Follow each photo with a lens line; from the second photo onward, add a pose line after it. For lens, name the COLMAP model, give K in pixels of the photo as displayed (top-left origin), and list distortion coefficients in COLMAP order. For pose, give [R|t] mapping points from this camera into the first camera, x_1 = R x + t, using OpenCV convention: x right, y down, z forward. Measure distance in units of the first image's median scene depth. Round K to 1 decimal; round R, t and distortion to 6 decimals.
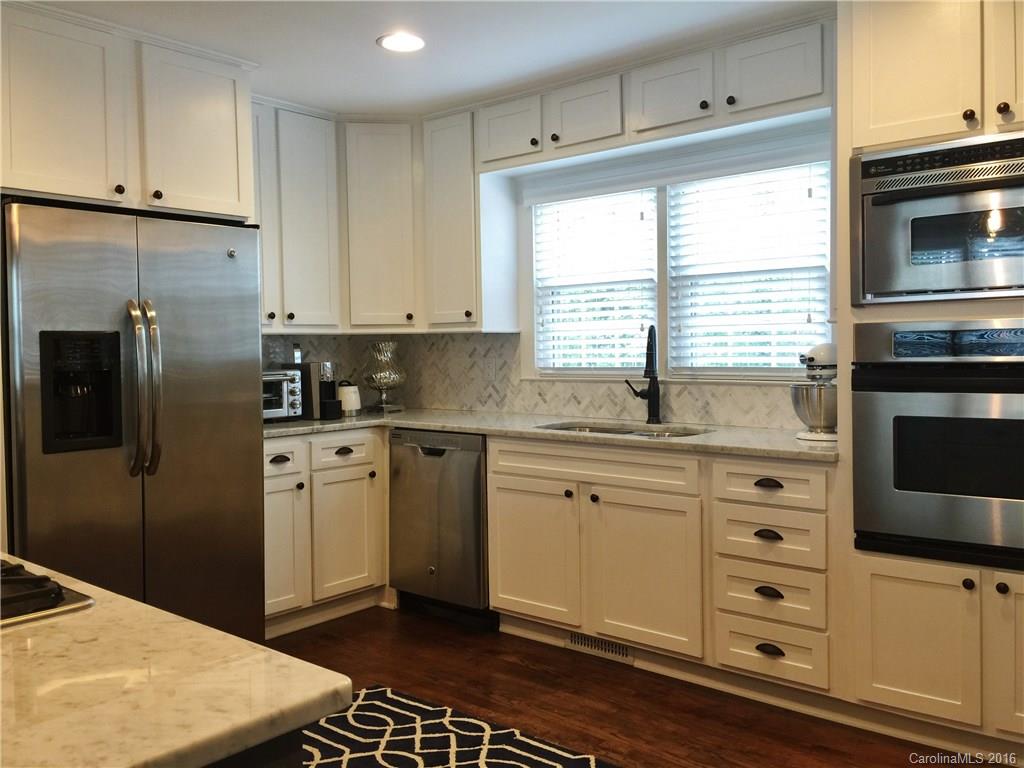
lens RADIAL K [[881.9, 0, 504.6], [0, 881.9, 379.4], [0, 0, 1]] dist [0.083733, -0.103115]
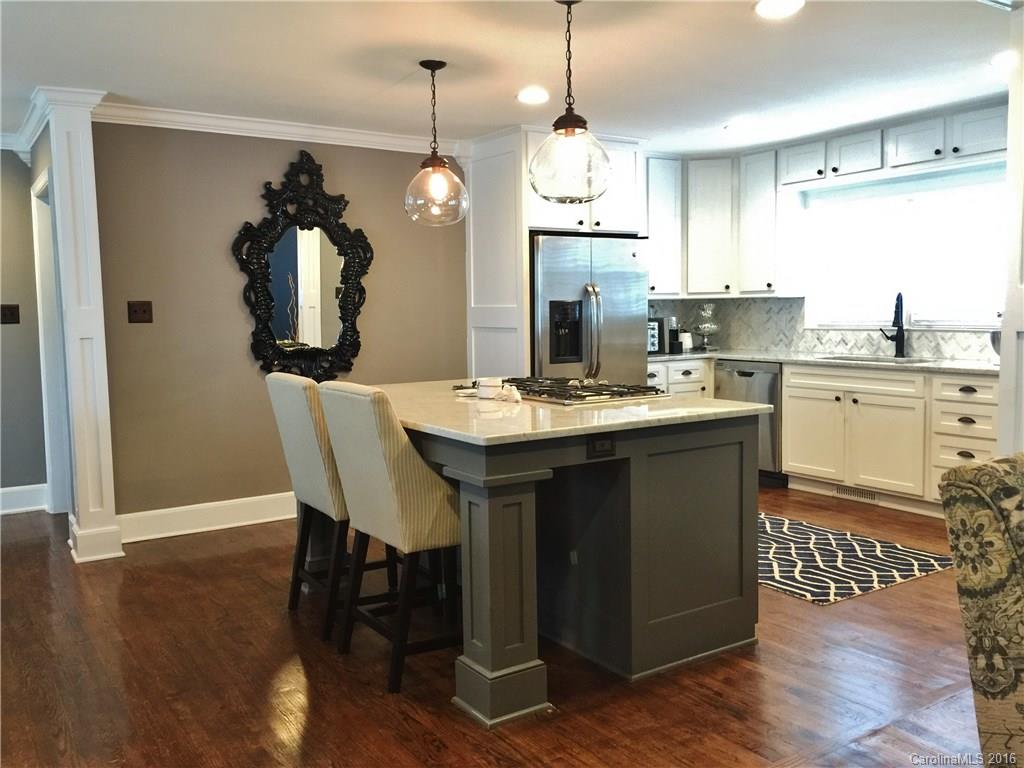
lens RADIAL K [[881.9, 0, 510.9], [0, 881.9, 380.7], [0, 0, 1]] dist [0.083733, -0.103115]
pose [[0.962114, 0.020600, -0.271868, -0.055596], [-0.007018, 0.998682, 0.050836, 0.017280], [0.272557, -0.047002, 0.960991, -0.662419]]
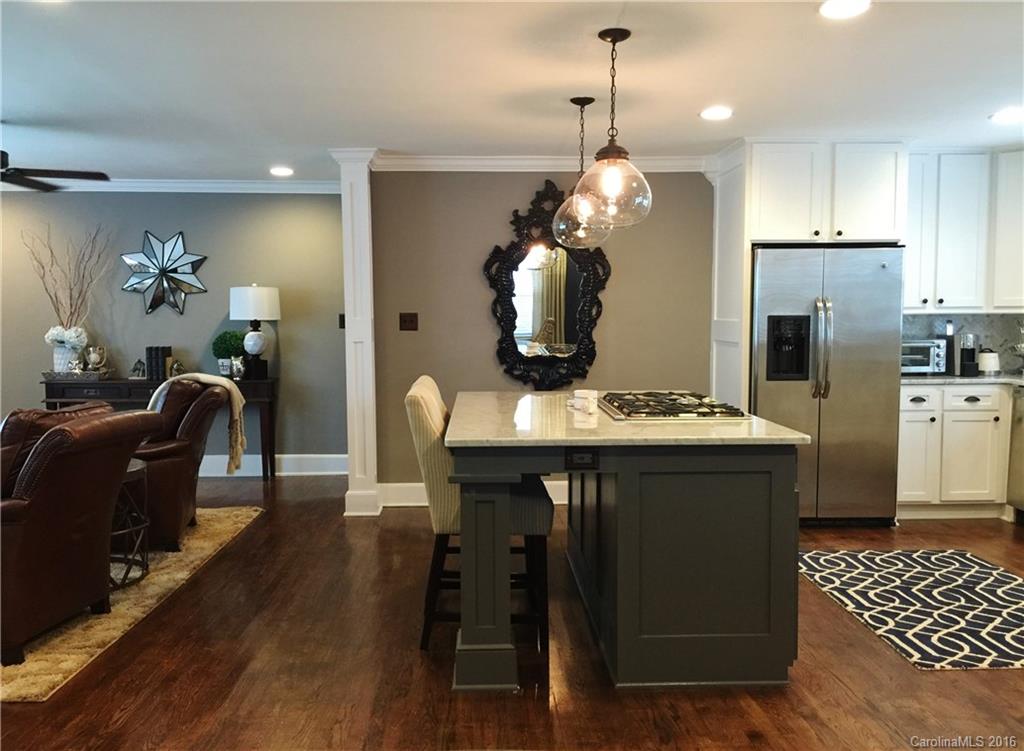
lens RADIAL K [[881.9, 0, 514.7], [0, 881.9, 378.4], [0, 0, 1]] dist [0.083733, -0.103115]
pose [[0.686501, 0.063091, -0.724386, 0.361675], [-0.033408, 0.997913, 0.055254, -0.005252], [0.726361, -0.013731, 0.687177, -0.511768]]
